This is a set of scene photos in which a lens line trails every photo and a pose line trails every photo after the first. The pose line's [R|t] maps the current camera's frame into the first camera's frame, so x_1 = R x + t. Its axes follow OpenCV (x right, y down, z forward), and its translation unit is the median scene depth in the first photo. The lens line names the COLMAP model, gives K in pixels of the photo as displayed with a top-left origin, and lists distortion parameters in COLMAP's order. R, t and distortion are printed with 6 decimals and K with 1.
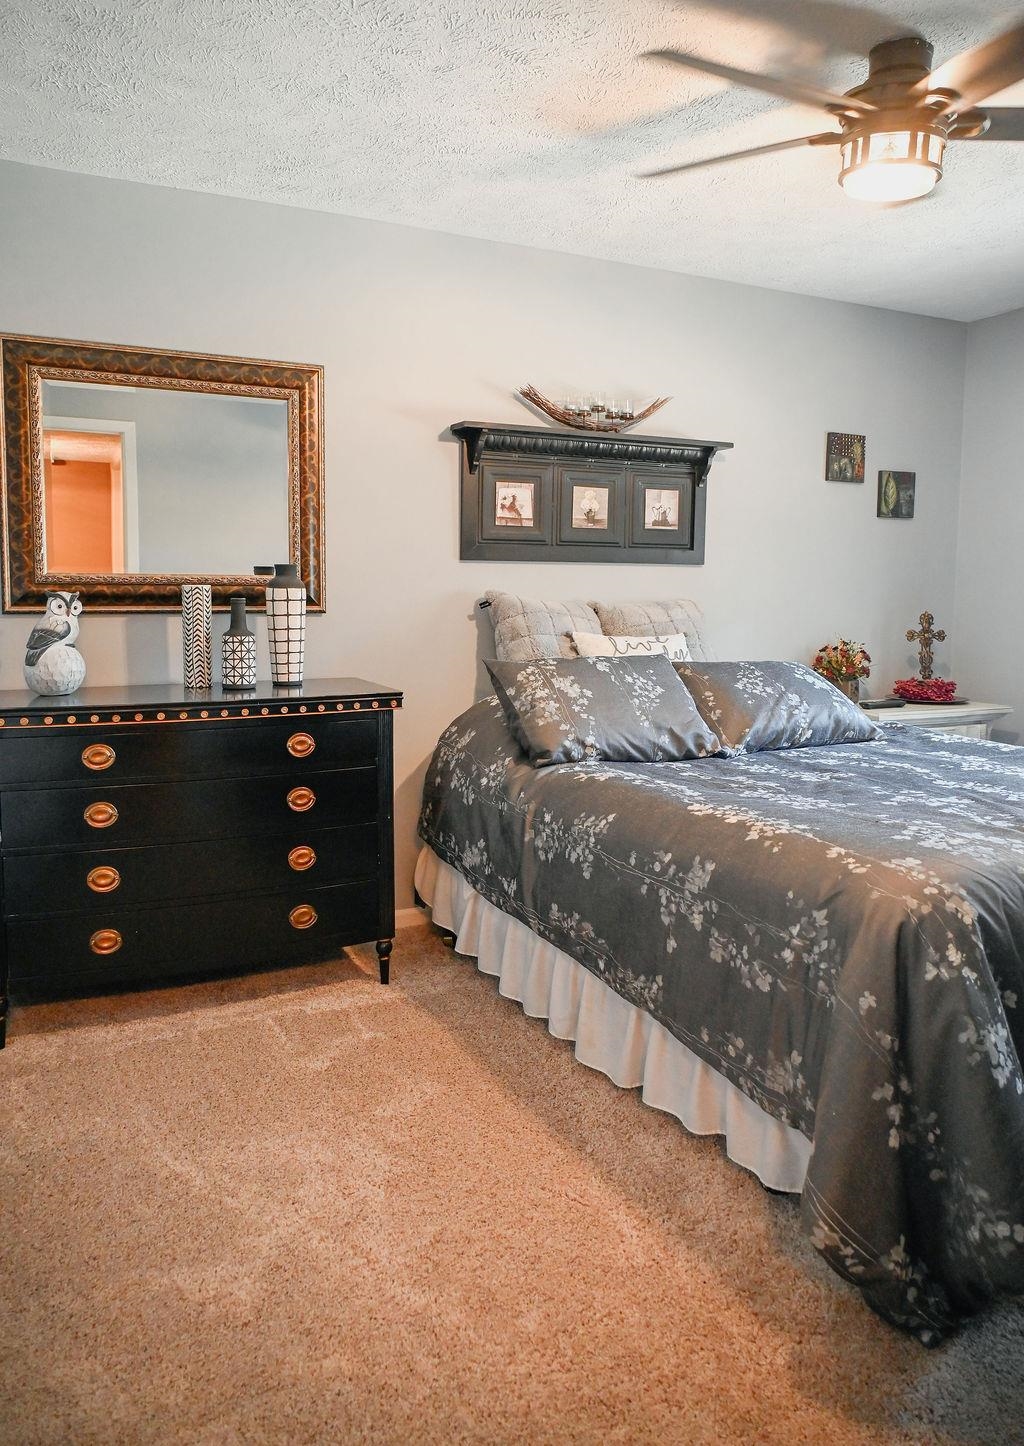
lens RADIAL K [[1000.5, 0, 488.9], [0, 1000.5, 697.8], [0, 0, 1]] dist [-0.049969, -0.001465]
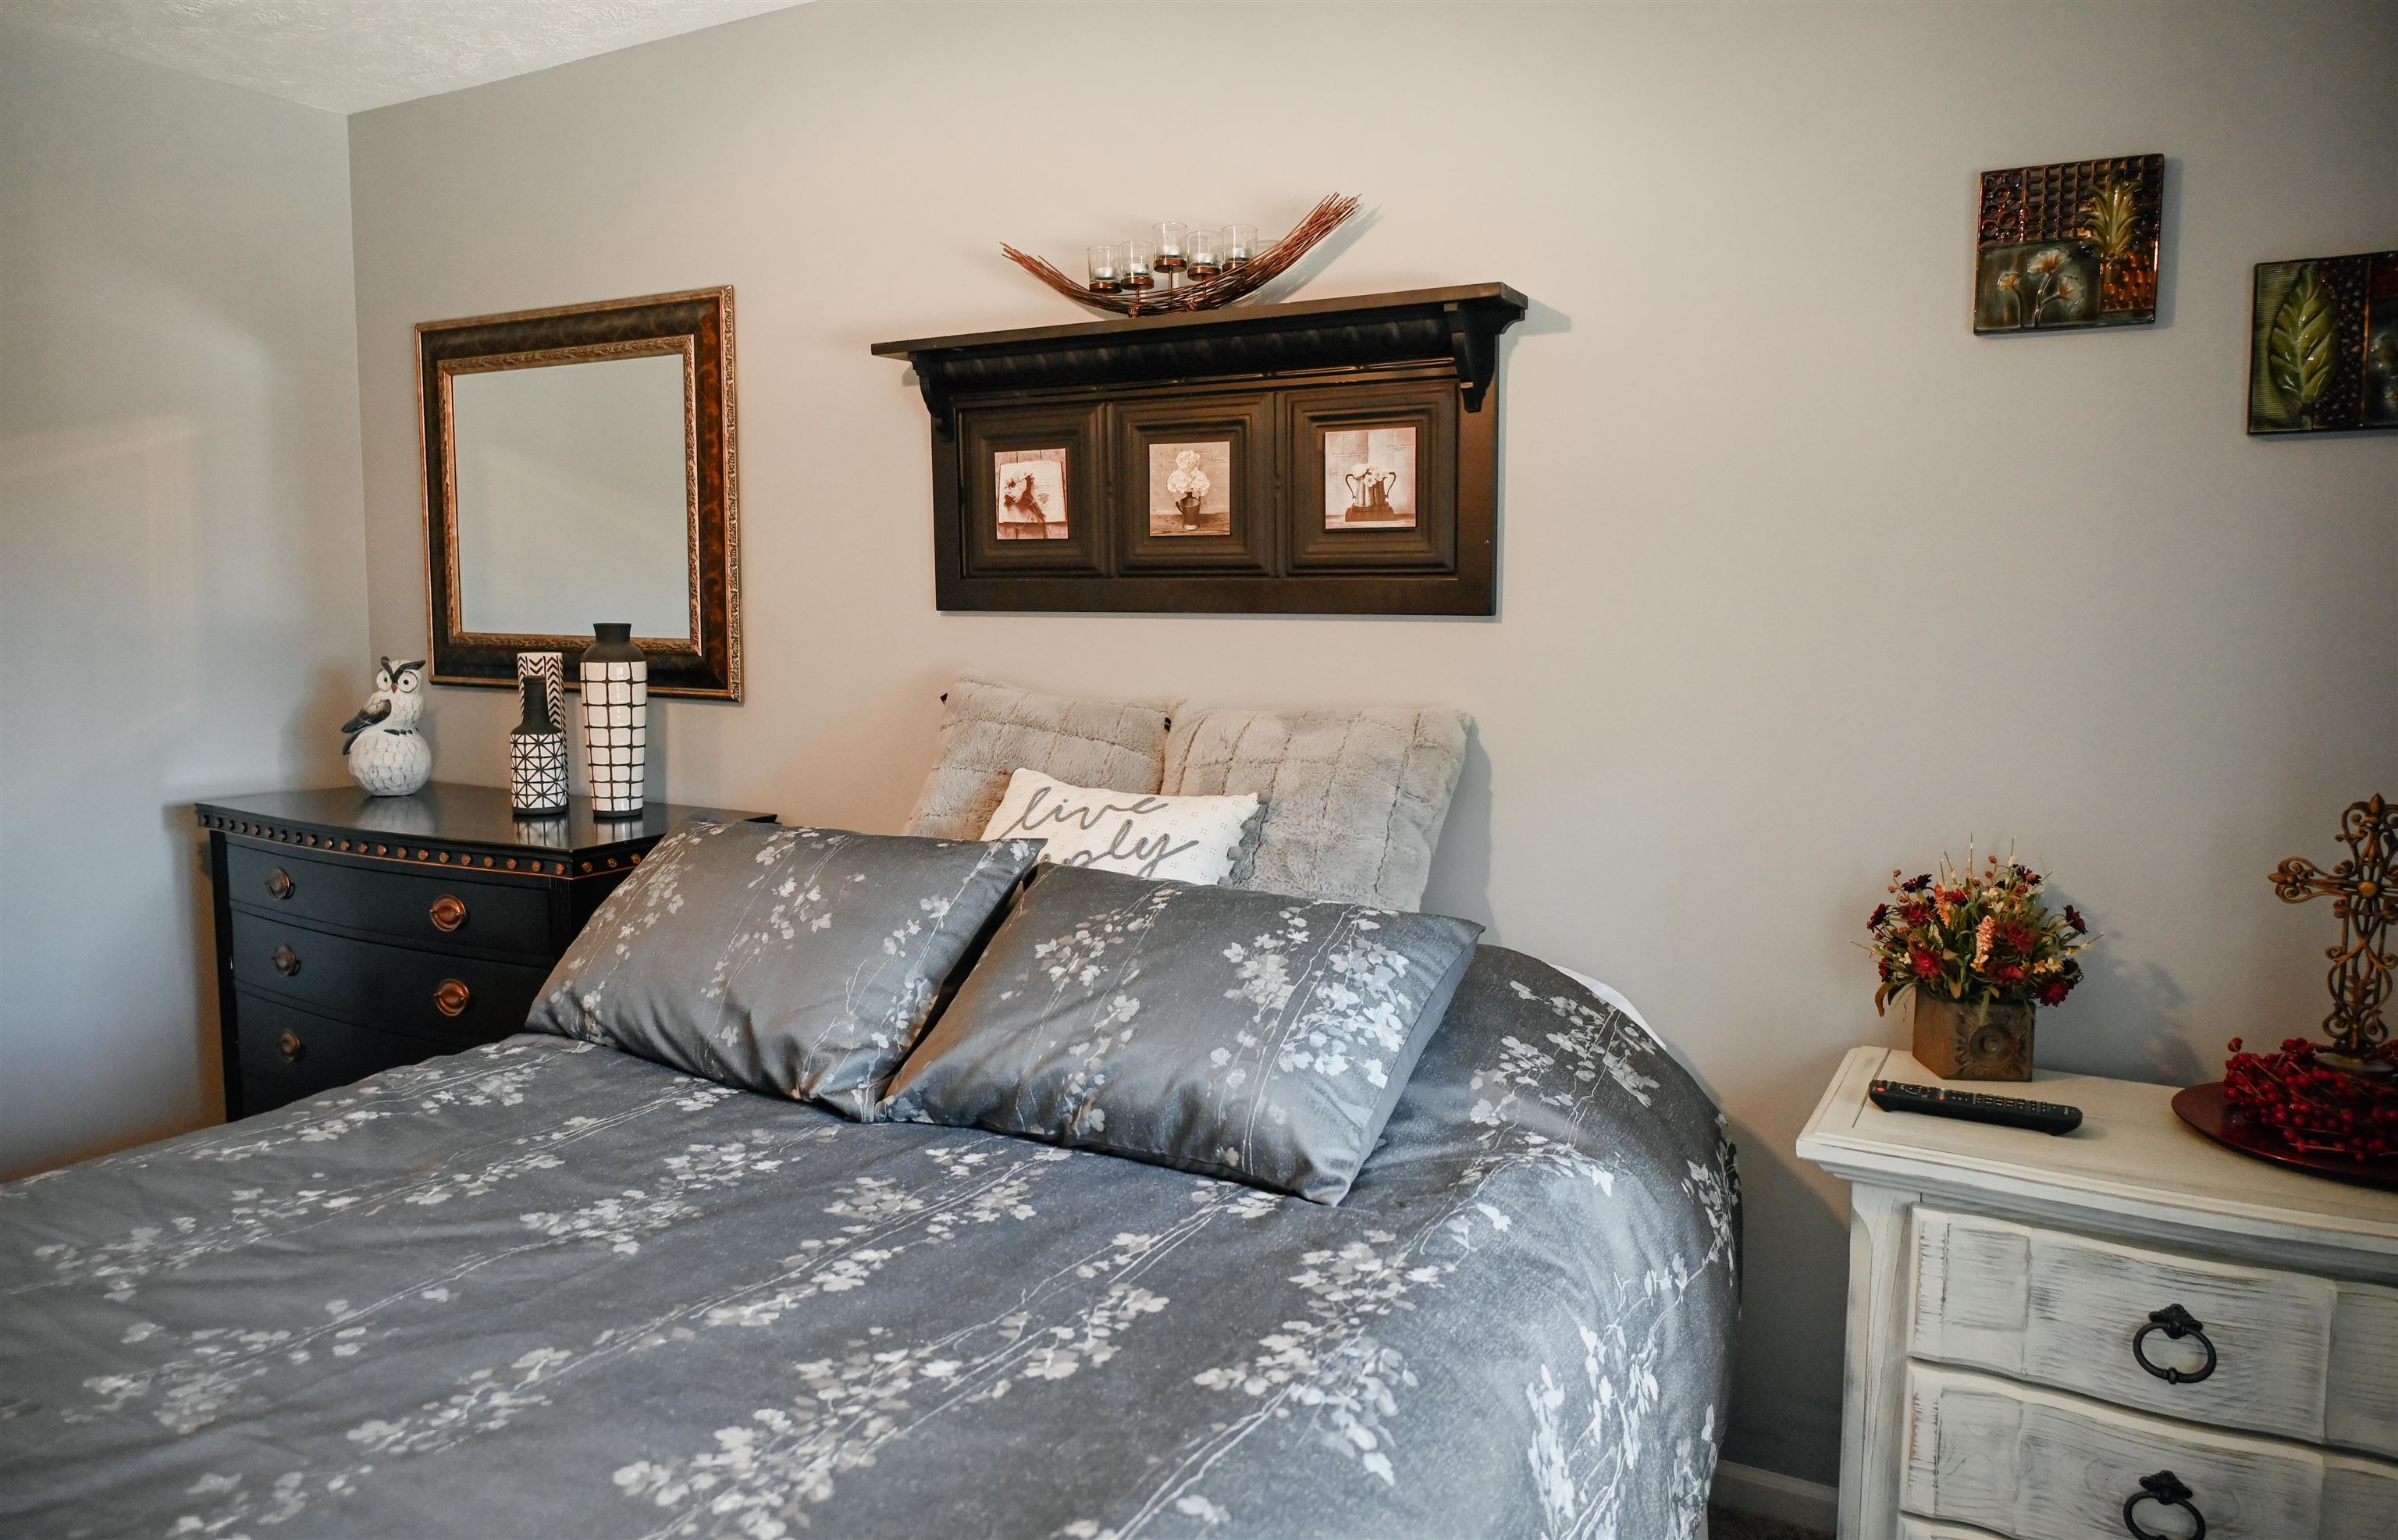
lens RADIAL K [[1552.0, 0, 1193.6], [0, 1552.0, 759.6], [0, 0, 1]] dist [-0.010363, -0.007877]
pose [[0.589691, 0.083073, -0.803345, 0.679332], [-0.084500, 0.995583, 0.040925, -0.101642], [0.803196, 0.043750, 0.594106, 0.611964]]
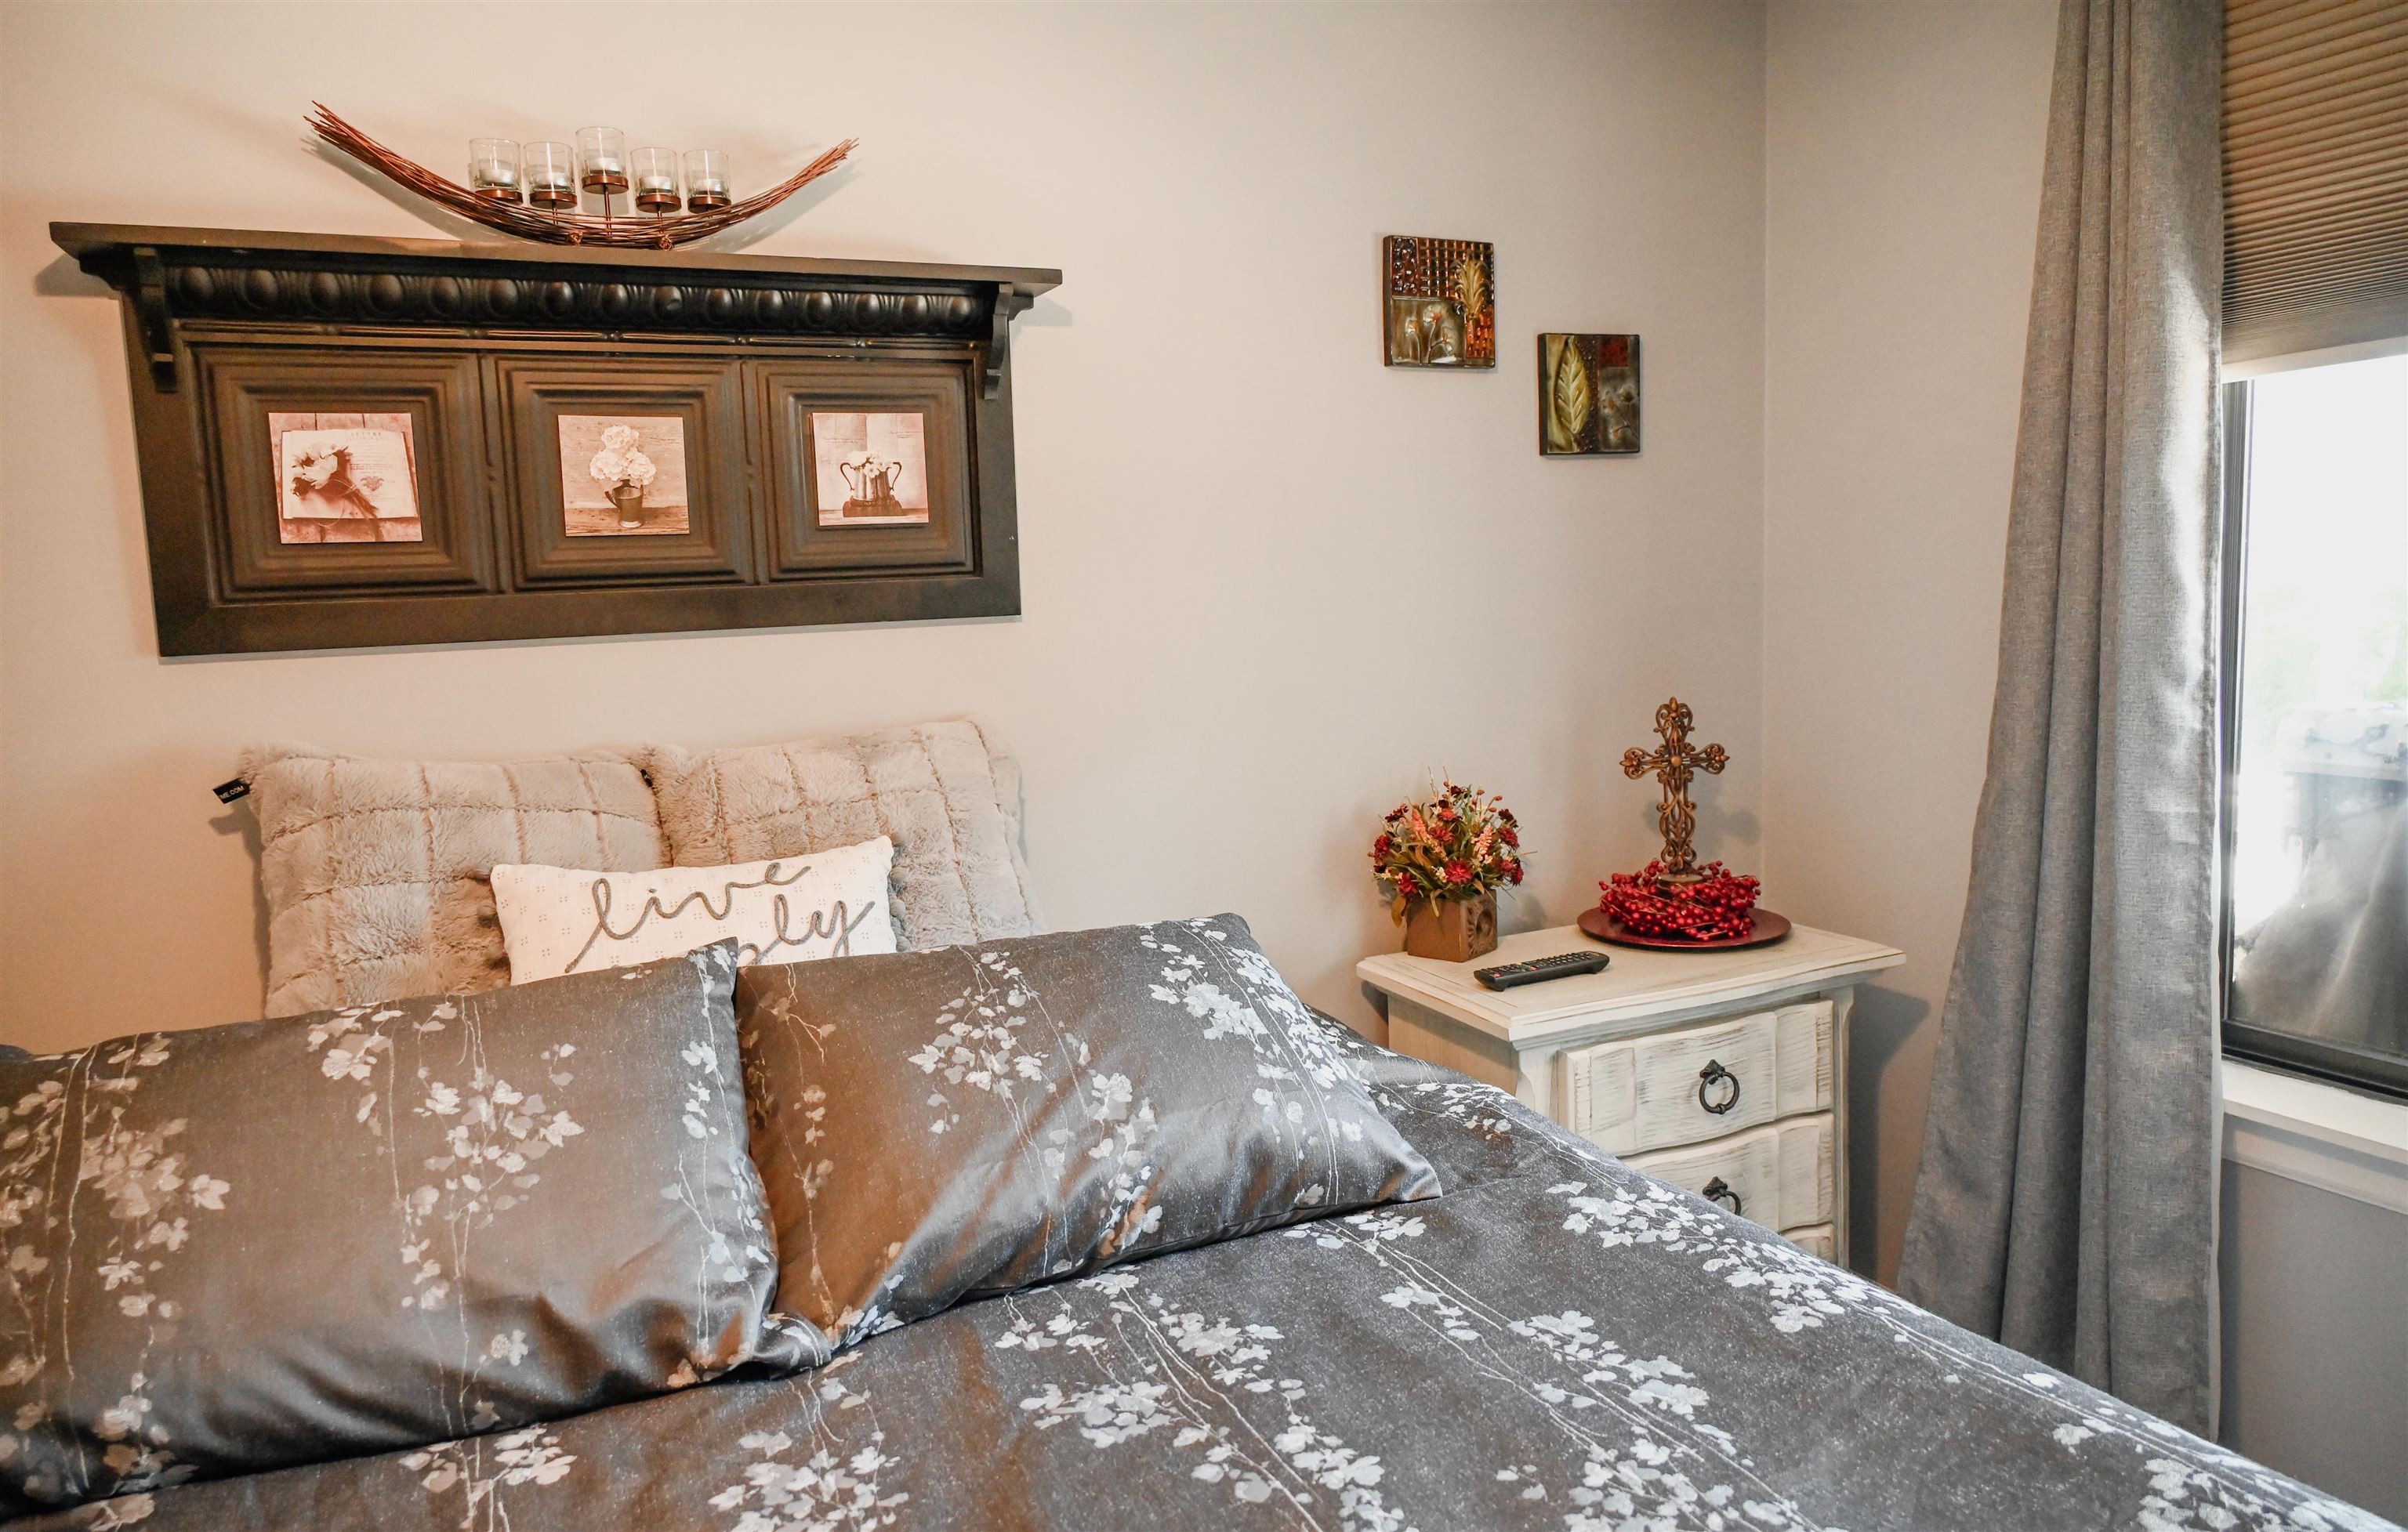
lens RADIAL K [[1558.3, 0, 1201.5], [0, 1558.3, 750.8], [0, 0, 1]] dist [-0.010363, -0.007877]
pose [[0.999053, -0.042460, 0.009536, 0.297649], [0.042371, 0.999058, 0.009339, -0.094203], [-0.009924, -0.008926, 0.999911, 0.471618]]
